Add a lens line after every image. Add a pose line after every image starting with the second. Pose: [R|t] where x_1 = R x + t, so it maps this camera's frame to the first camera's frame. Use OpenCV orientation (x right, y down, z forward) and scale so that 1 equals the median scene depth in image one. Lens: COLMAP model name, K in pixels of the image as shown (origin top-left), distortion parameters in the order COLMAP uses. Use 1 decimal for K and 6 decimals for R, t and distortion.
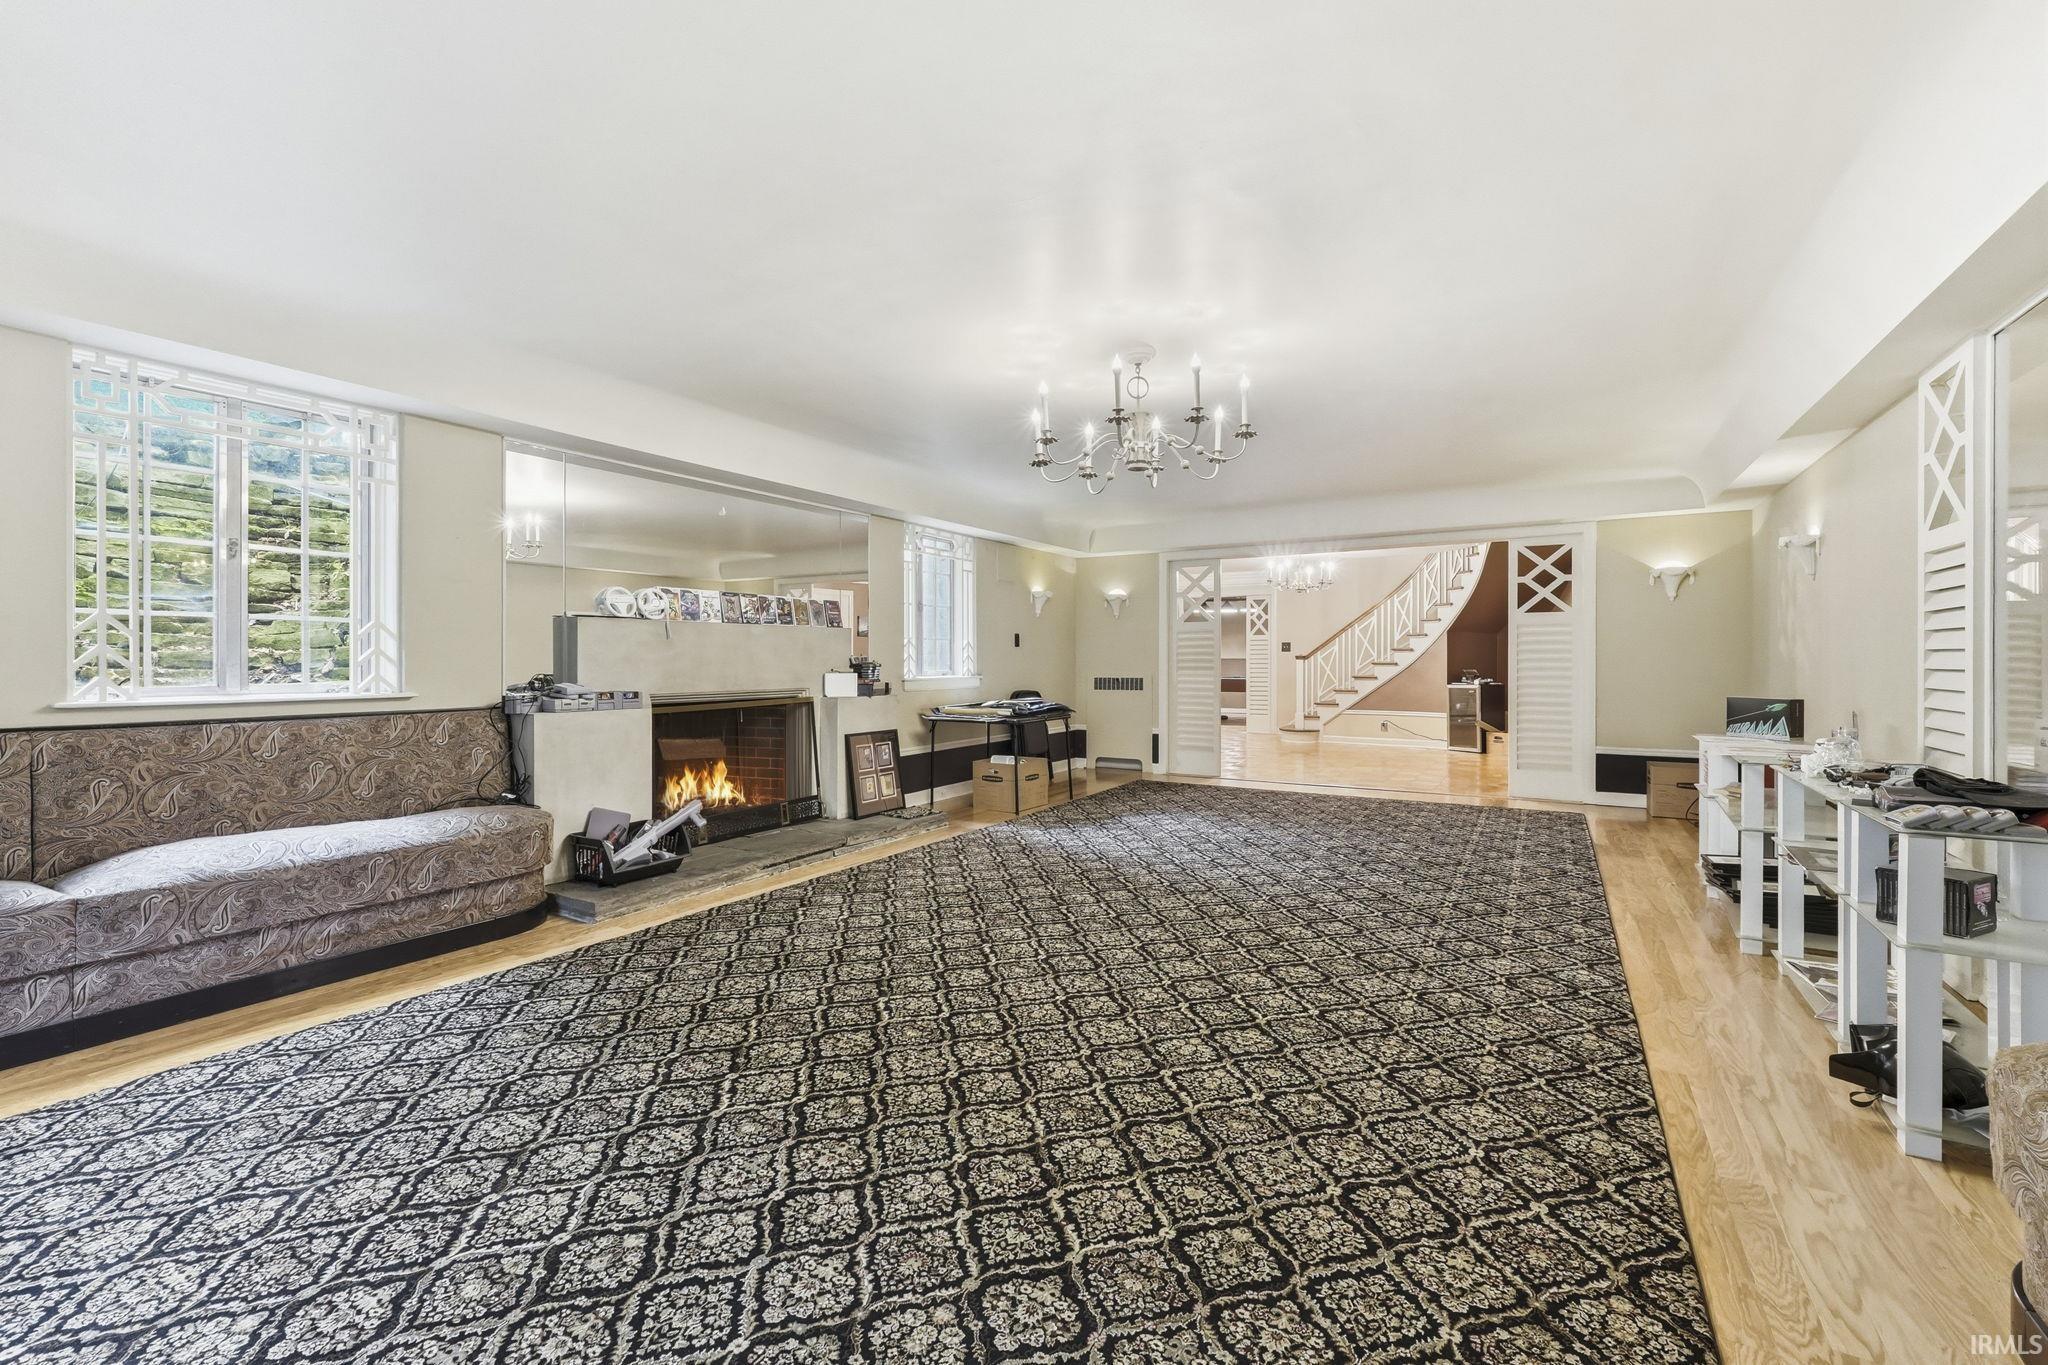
lens RADIAL K [[872.2, 0, 1015.0], [0, 872.2, 671.0], [0, 0, 1]] dist [-0.010651, -0.000521]
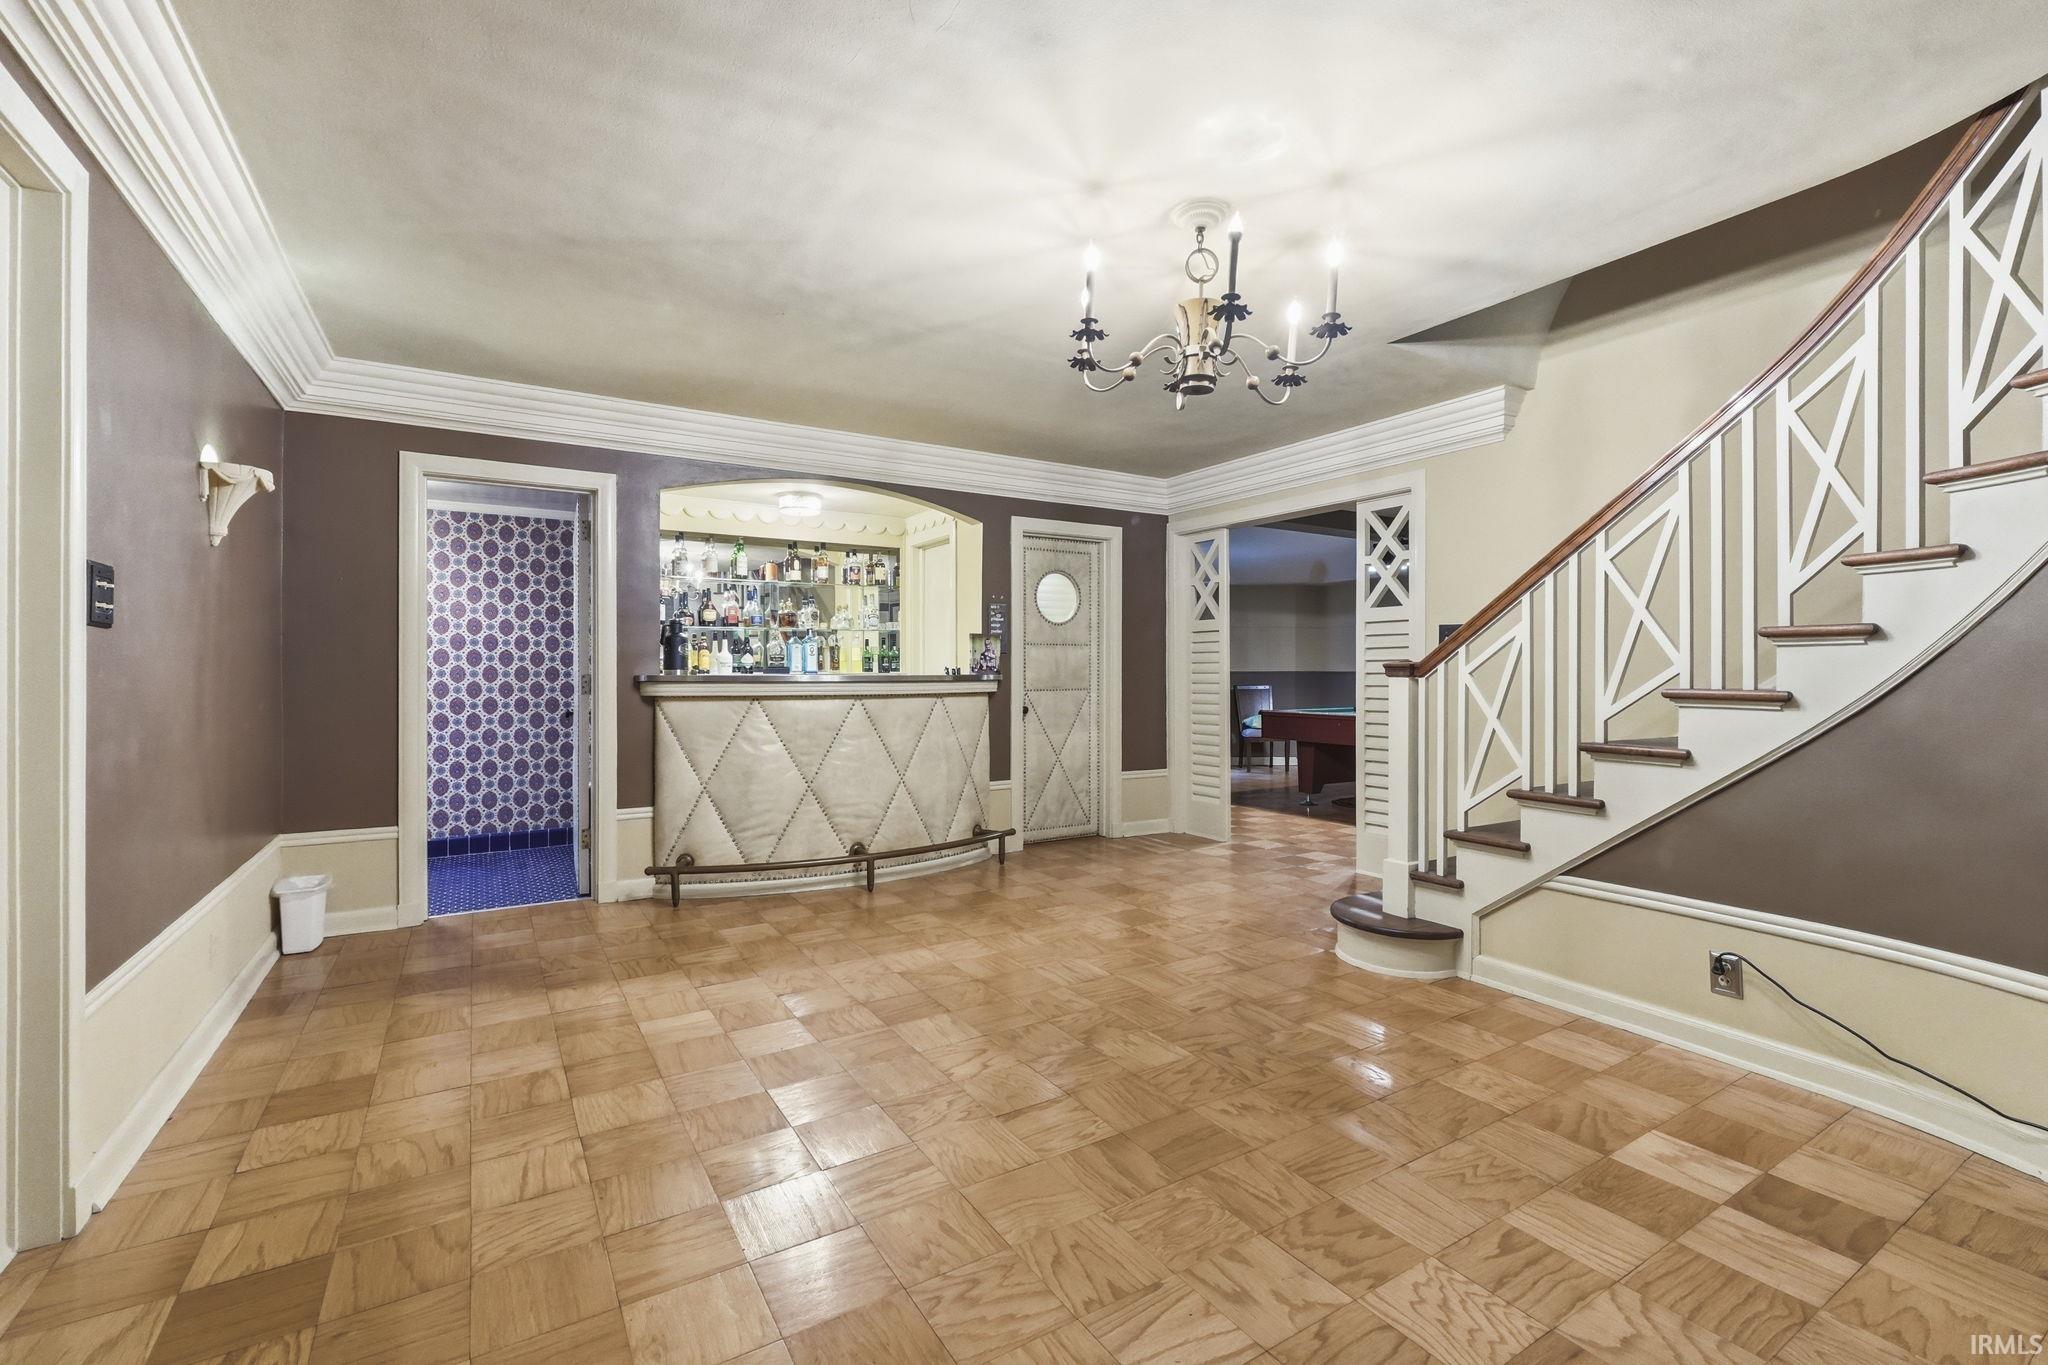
lens RADIAL K [[872.2, 0, 1024.7], [0, 872.2, 675.2], [0, 0, 1]] dist [-0.010651, -0.000521]
pose [[0.896466, 0.001826, -0.443109, 0.354839], [-0.005989, 0.999950, -0.007996, -0.010827], [0.443073, 0.009822, 0.896432, 0.706133]]
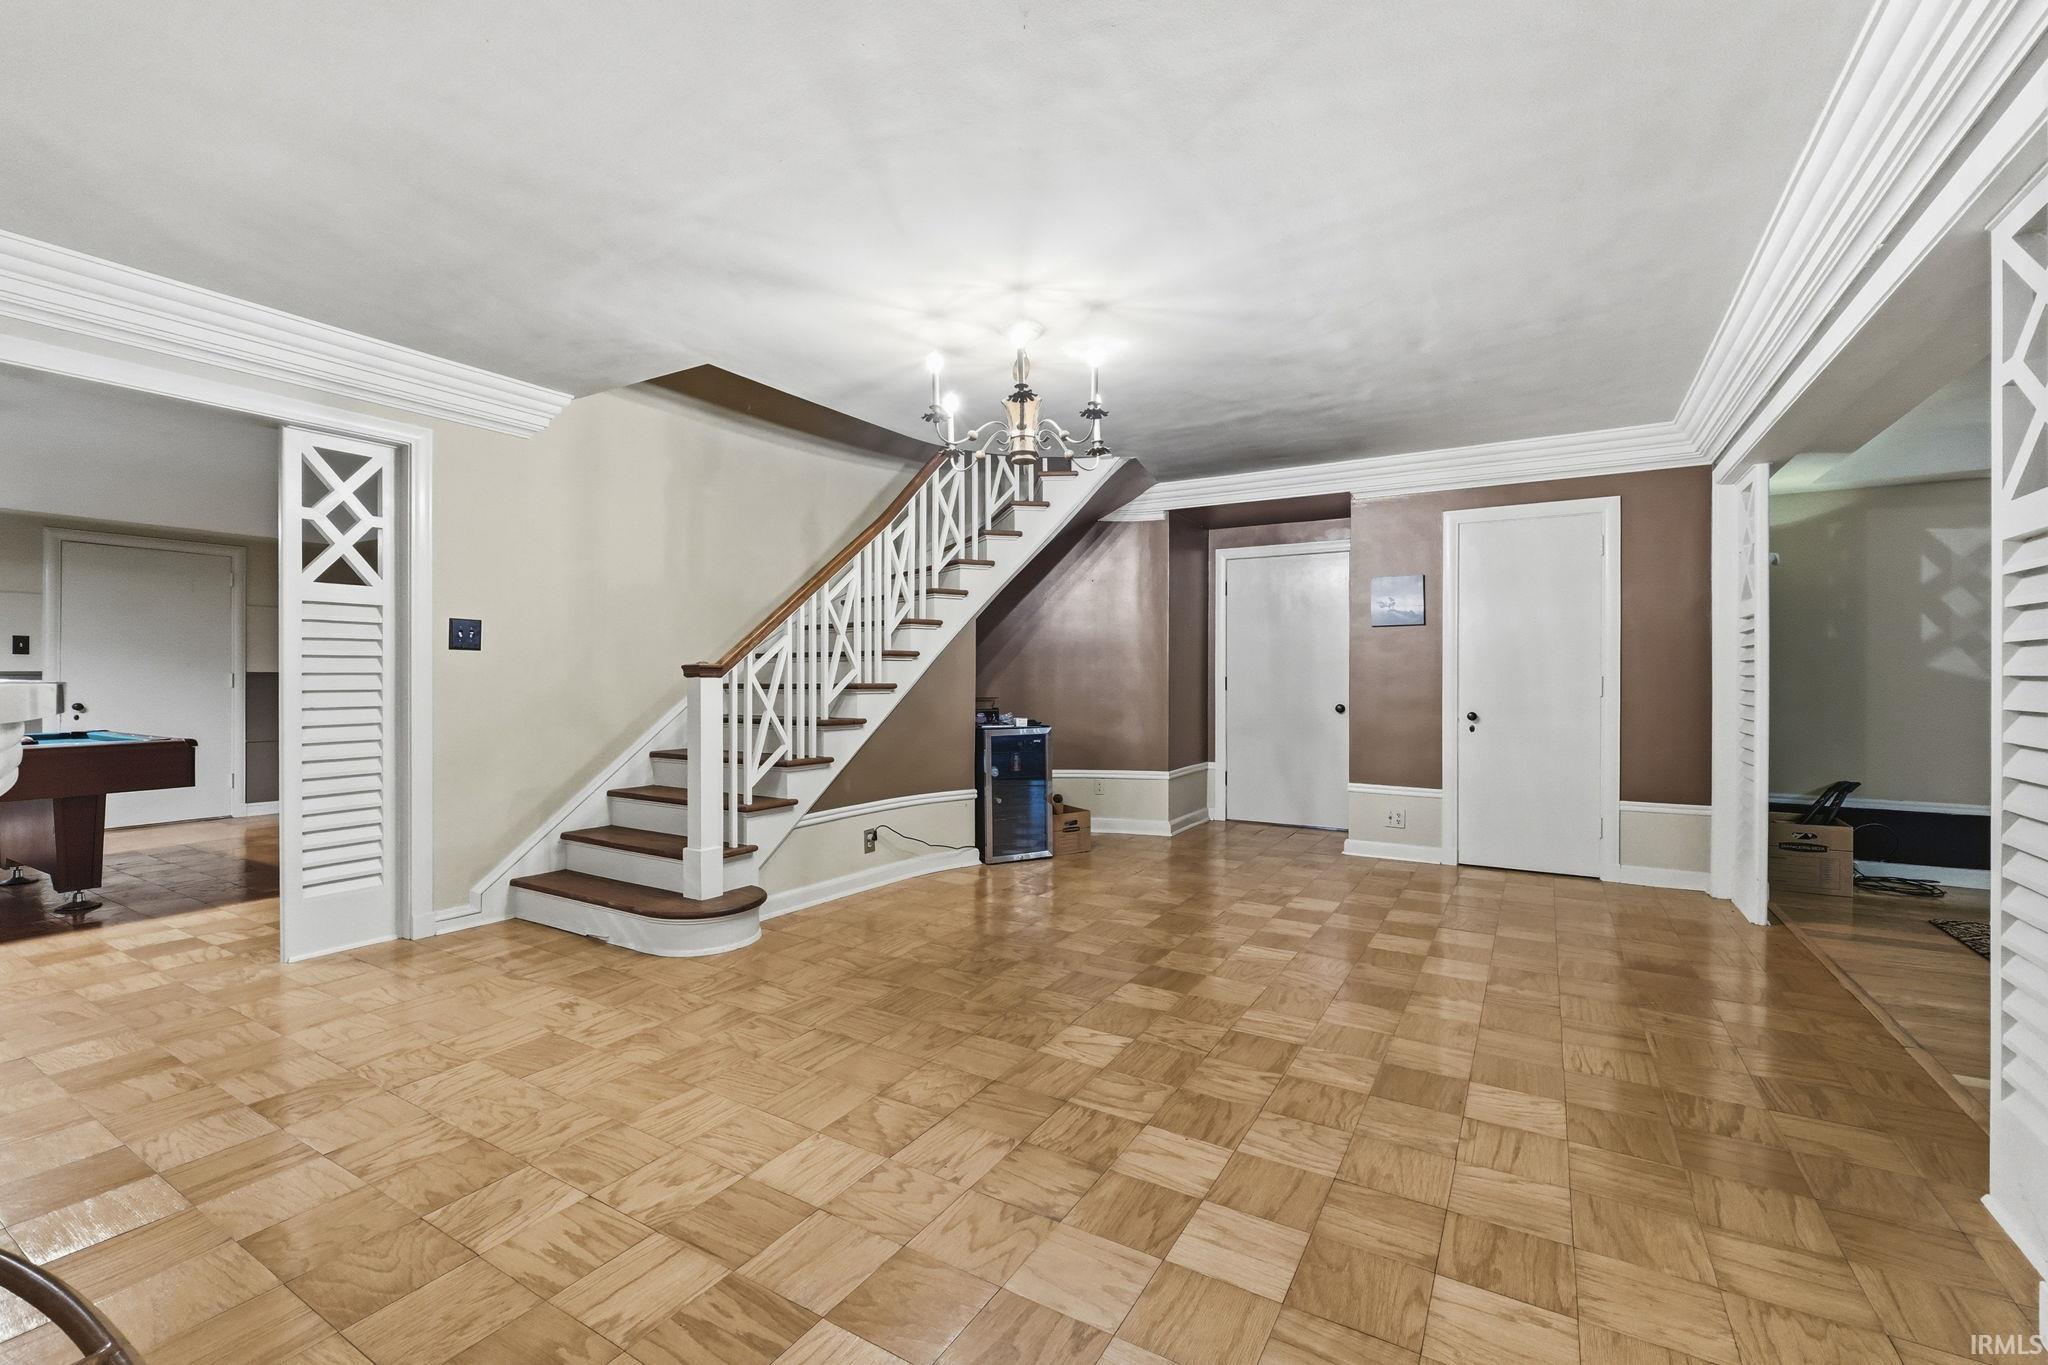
lens RADIAL K [[872.2, 0, 1015.9], [0, 872.2, 675.1], [0, 0, 1]] dist [-0.010651, -0.000521]
pose [[-0.002208, -0.001803, 0.999996, 0.012669], [0.010457, 0.999944, 0.001826, -0.013589], [-0.999943, 0.010461, -0.002189, 0.919151]]
